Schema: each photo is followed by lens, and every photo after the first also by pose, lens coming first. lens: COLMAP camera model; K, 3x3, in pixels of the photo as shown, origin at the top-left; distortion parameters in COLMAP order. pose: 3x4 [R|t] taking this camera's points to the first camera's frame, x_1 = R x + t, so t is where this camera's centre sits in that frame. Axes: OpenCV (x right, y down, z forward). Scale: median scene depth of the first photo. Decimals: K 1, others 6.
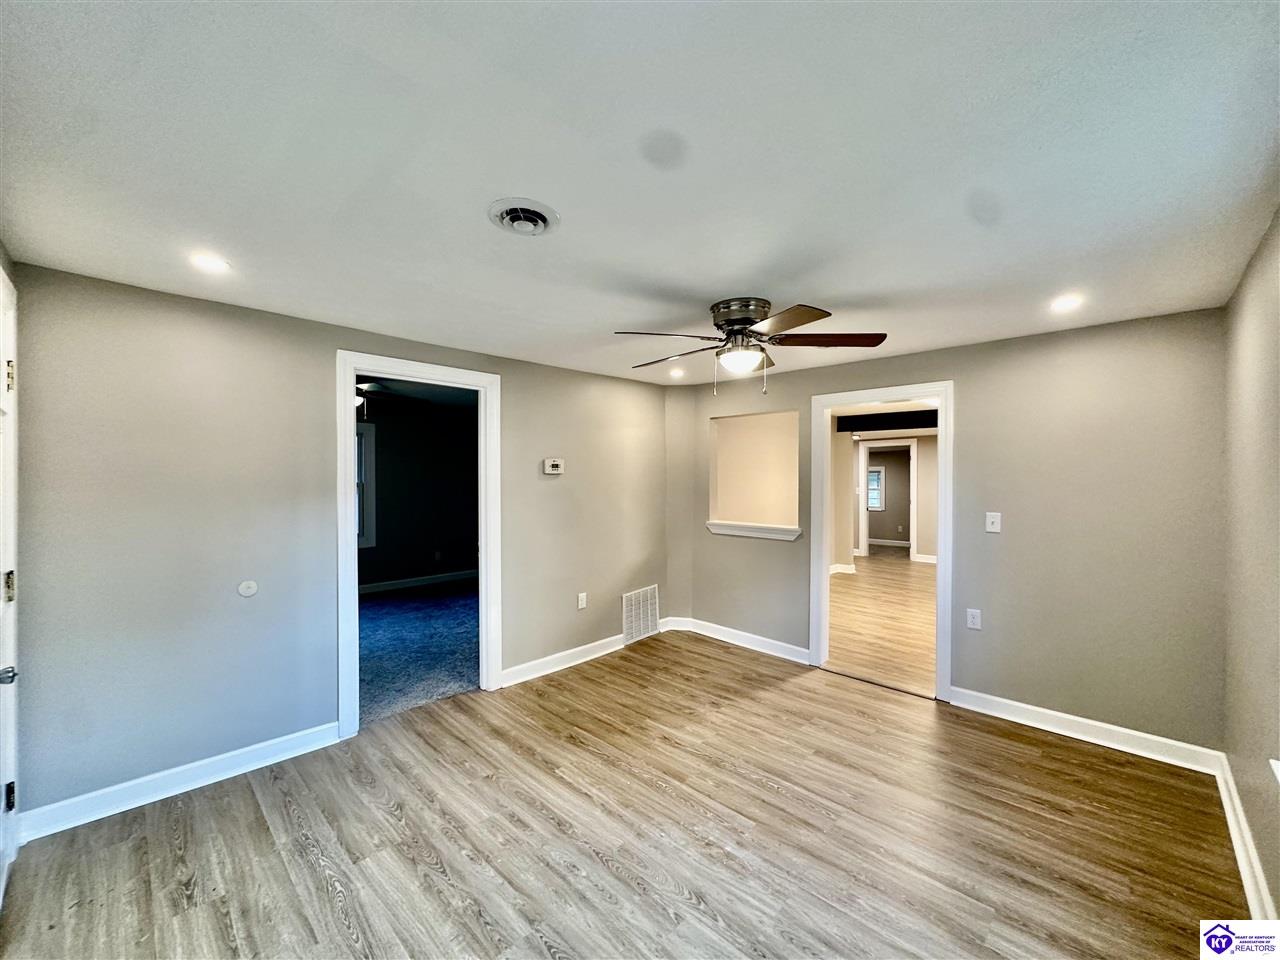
lens RADIAL K [[505.8, 0, 644.7], [0, 505.8, 477.9], [0, 0, 1]] dist [-0.004477, 0.000110]
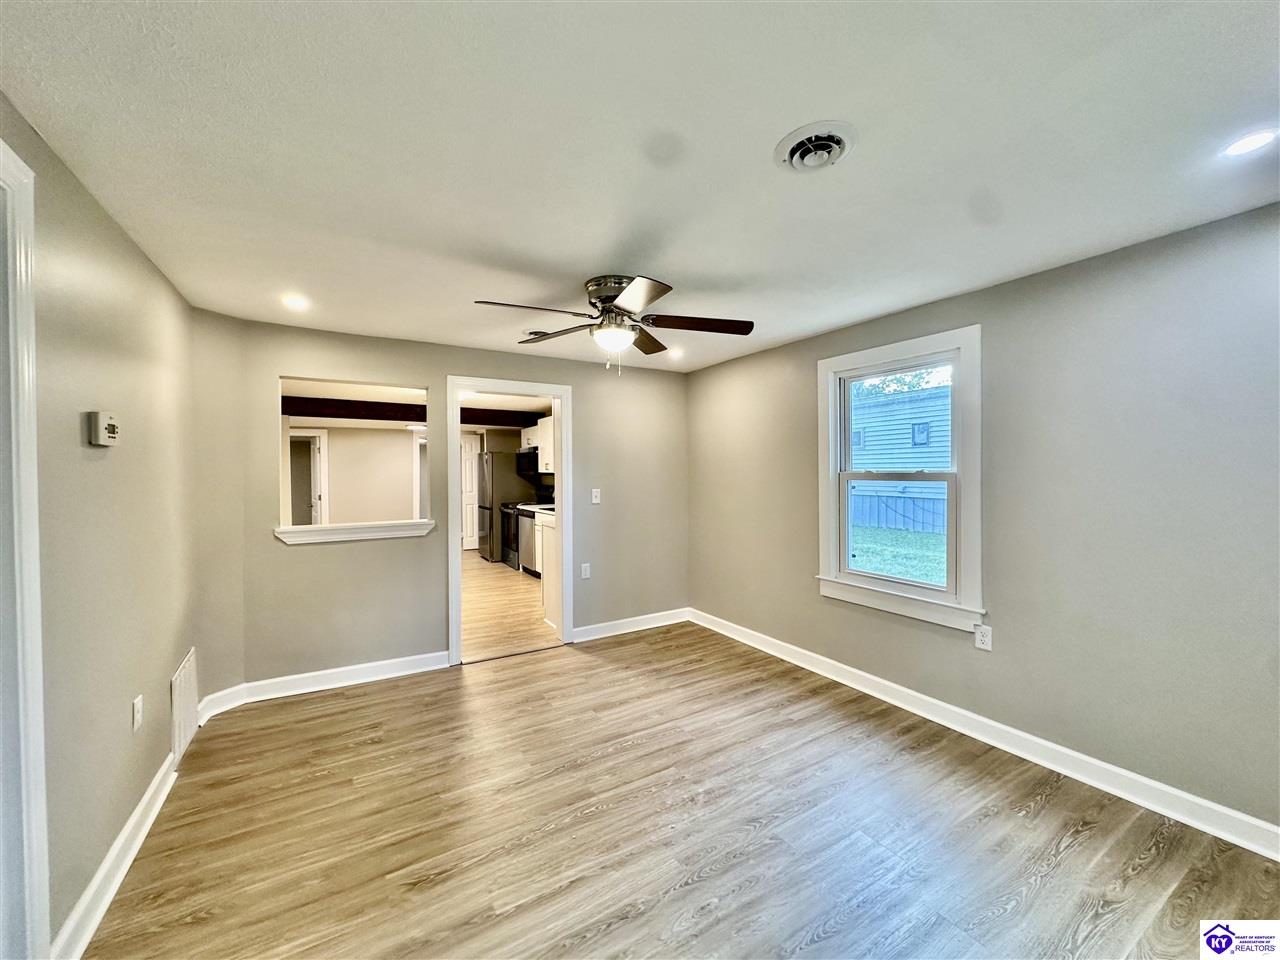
lens RADIAL K [[505.8, 0, 636.5], [0, 505.8, 477.3], [0, 0, 1]] dist [-0.004477, 0.000110]
pose [[0.265692, -0.011899, 0.963985, -0.675871], [0.011932, 0.999888, 0.009053, 0.029870], [-0.963984, 0.009097, 0.265804, 0.610227]]
